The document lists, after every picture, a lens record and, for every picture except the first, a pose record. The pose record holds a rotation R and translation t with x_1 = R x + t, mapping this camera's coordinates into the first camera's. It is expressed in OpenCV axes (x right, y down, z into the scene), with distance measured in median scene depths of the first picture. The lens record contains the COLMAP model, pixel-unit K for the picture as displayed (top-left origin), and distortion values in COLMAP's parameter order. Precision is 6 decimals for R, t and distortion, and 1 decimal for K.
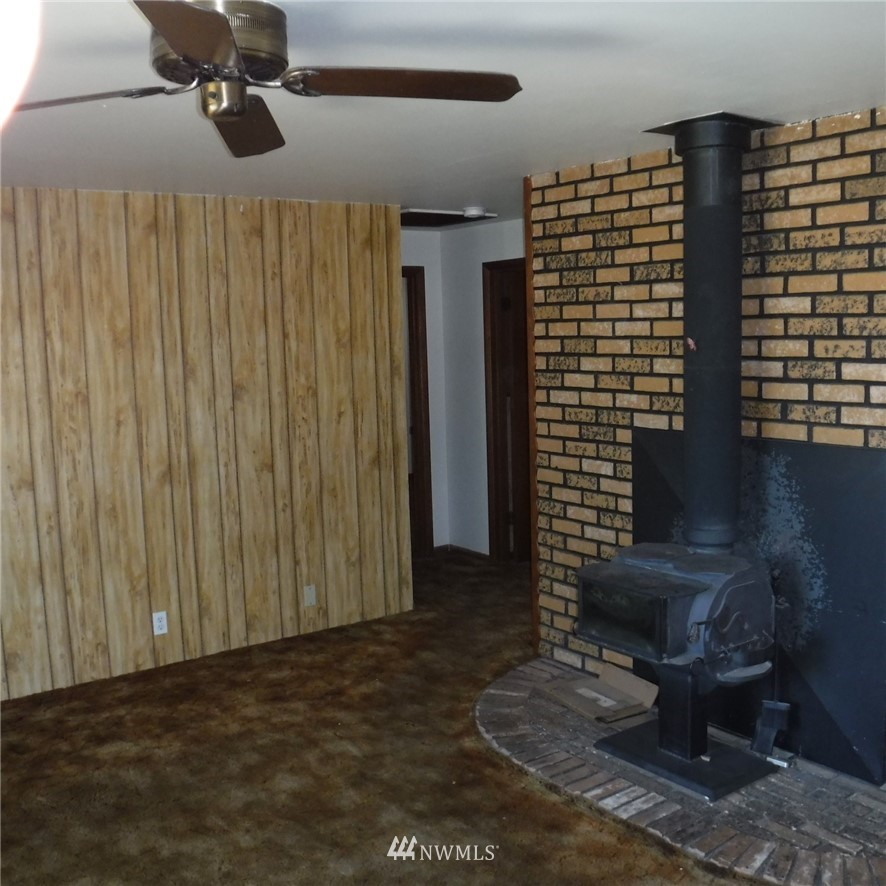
lens RADIAL K [[964.2, 0, 438.5], [0, 964.2, 457.4], [0, 0, 1]] dist [-0.110079, 0.037340]
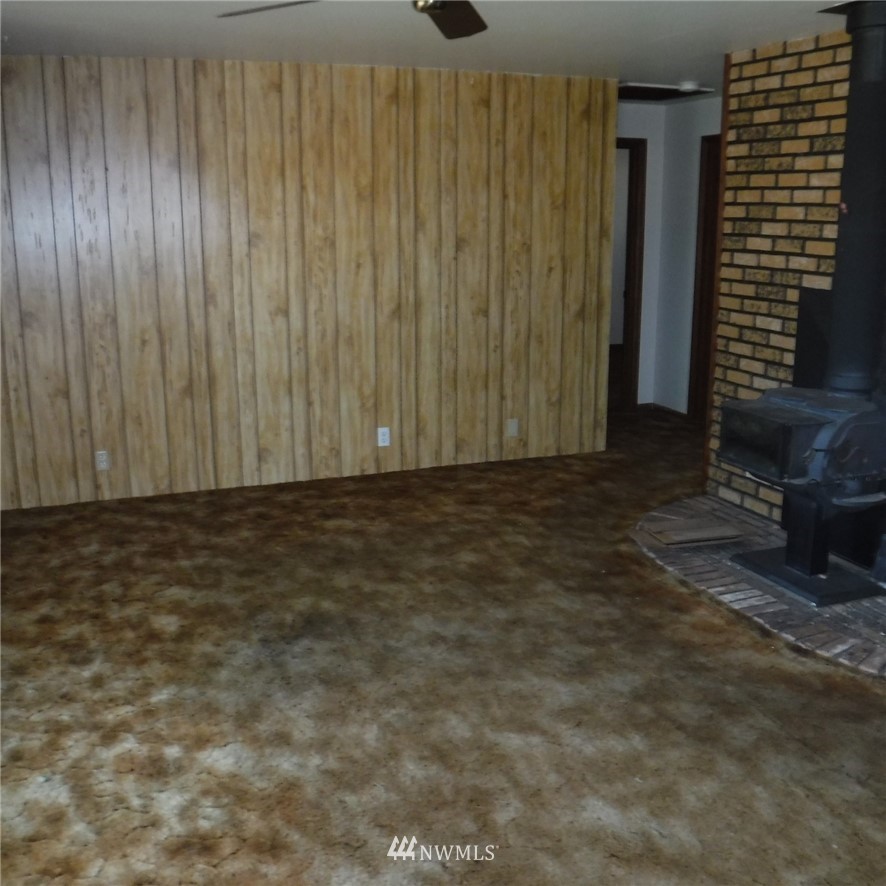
lens RADIAL K [[964.2, 0, 438.5], [0, 964.2, 457.4], [0, 0, 1]] dist [-0.110079, 0.037340]
pose [[0.965742, 0.088435, -0.243972, 0.076135], [-0.057991, 0.989912, 0.129270, 0.041662], [0.252943, -0.110693, 0.961128, -0.156776]]
